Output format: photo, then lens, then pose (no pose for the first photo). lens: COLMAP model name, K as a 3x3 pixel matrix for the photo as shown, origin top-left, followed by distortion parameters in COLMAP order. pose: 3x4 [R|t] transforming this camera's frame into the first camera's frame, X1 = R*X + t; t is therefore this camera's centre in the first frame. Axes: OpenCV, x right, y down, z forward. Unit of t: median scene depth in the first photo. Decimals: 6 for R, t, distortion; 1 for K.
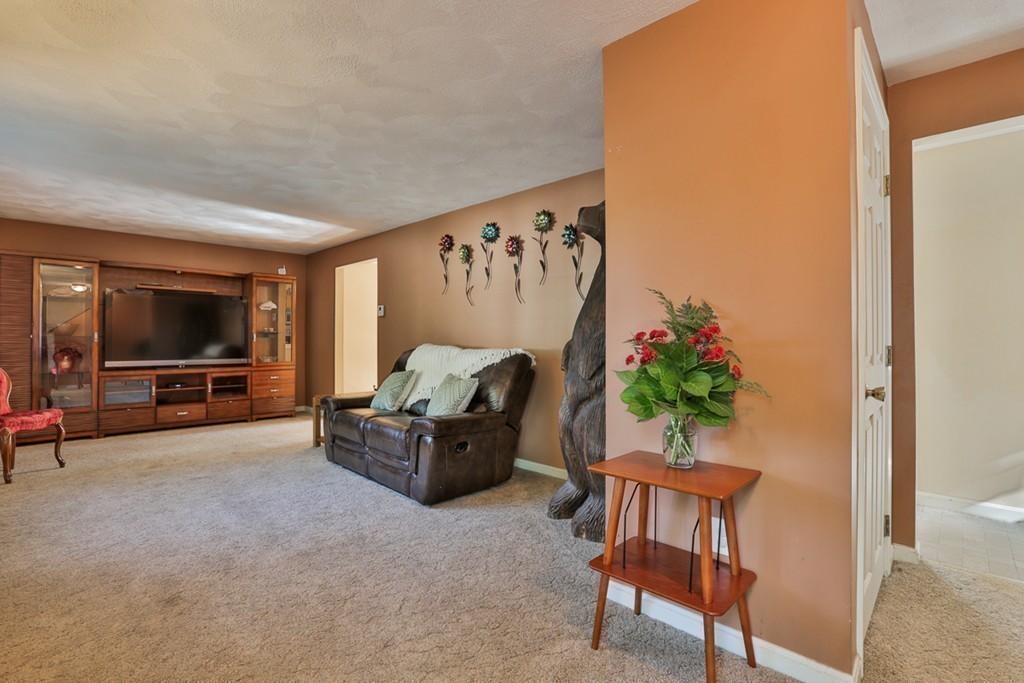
lens RADIAL K [[485.7, 0, 496.7], [0, 485.7, 338.2], [0, 0, 1]] dist [-0.052118, 0.017752]
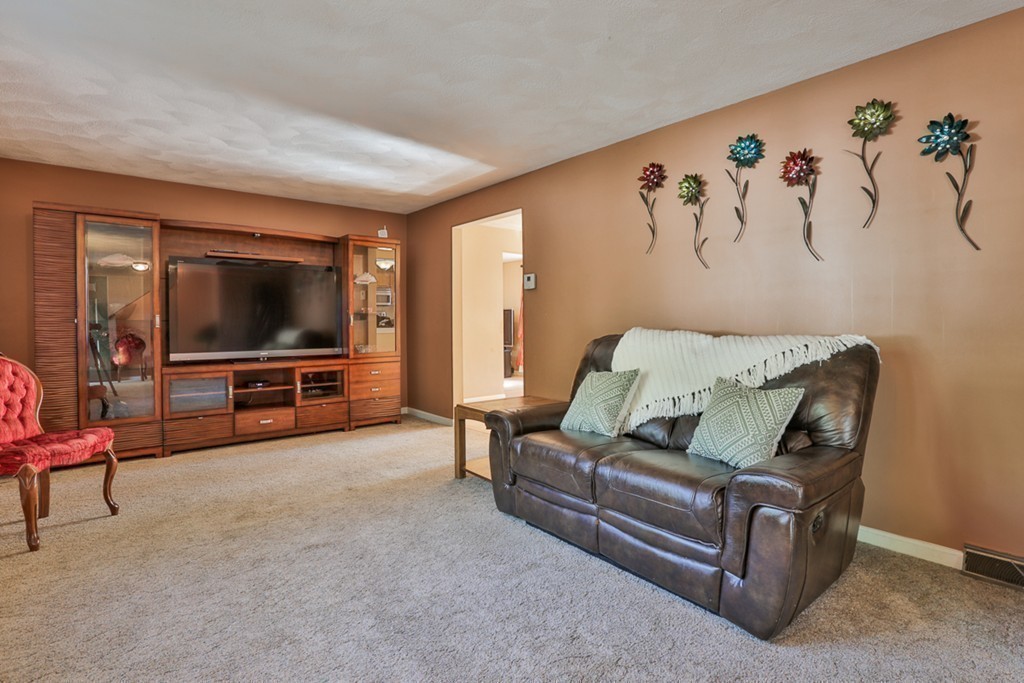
lens RADIAL K [[505.3, 0, 499.5], [0, 505.3, 332.6], [0, 0, 1]] dist [-0.066509, 0.025668]
pose [[0.994854, -0.004050, -0.101239, -0.238554], [0.006444, 0.999707, 0.023333, 0.000860], [0.101115, -0.023865, 0.994588, 0.287473]]
